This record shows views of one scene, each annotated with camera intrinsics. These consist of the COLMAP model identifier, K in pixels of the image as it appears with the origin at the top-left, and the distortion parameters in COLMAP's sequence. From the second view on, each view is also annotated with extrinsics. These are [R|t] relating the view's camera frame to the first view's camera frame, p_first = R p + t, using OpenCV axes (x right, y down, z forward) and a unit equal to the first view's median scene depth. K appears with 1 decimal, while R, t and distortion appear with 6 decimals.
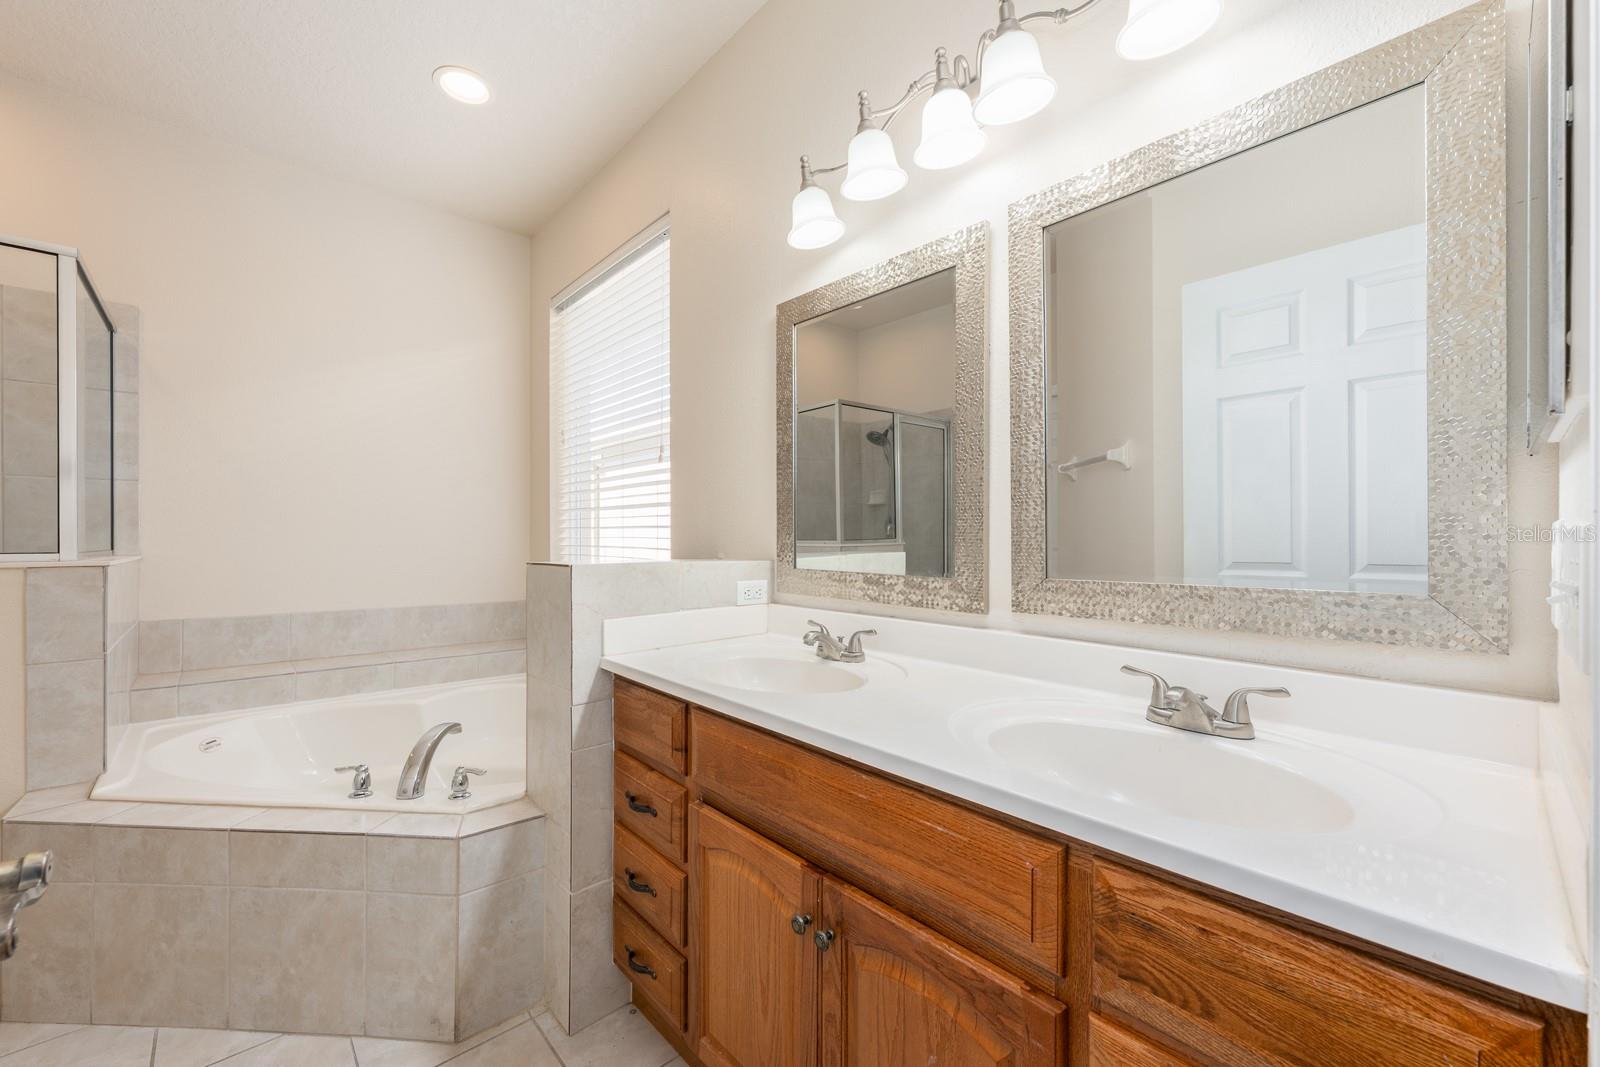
lens RADIAL K [[635.8, 0, 801.3], [0, 635.8, 536.9], [0, 0, 1]] dist [-0.001914, 0.000340]
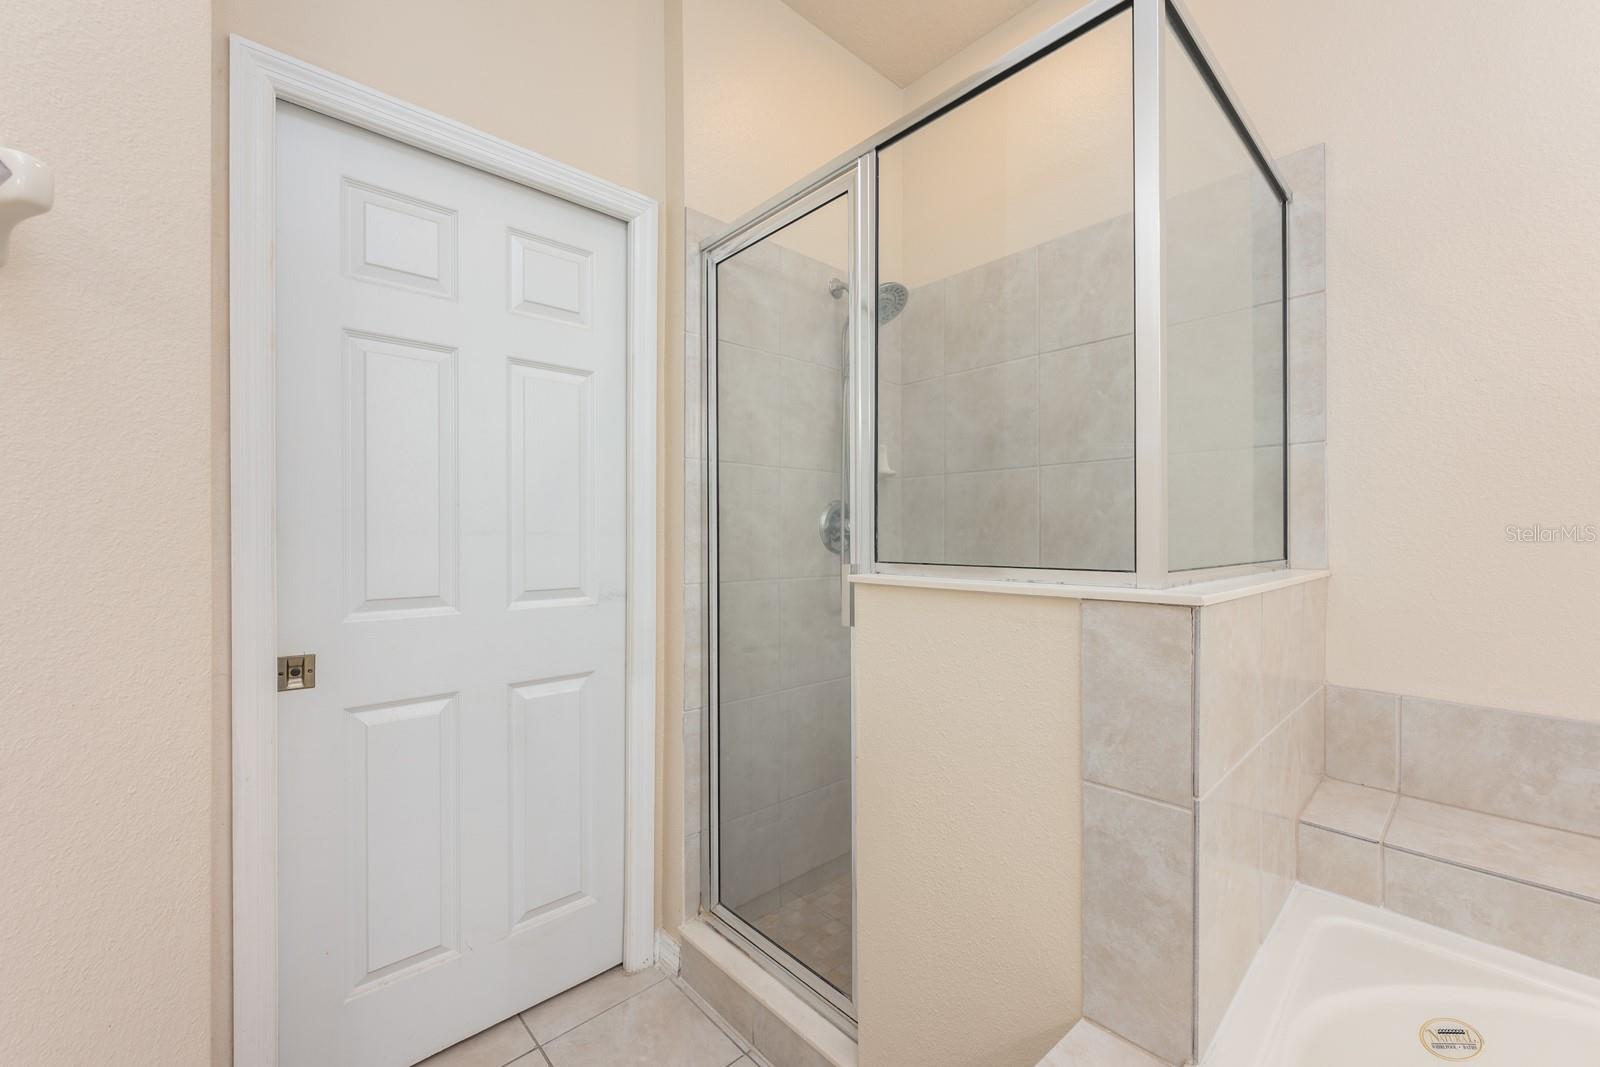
lens RADIAL K [[635.8, 0, 800.2], [0, 635.8, 535.7], [0, 0, 1]] dist [-0.001914, 0.000340]
pose [[0.003527, 0.002614, -0.999990, -0.462033], [0.004101, 0.999988, 0.002628, -0.005261], [0.999985, -0.004110, 0.003516, 0.513460]]
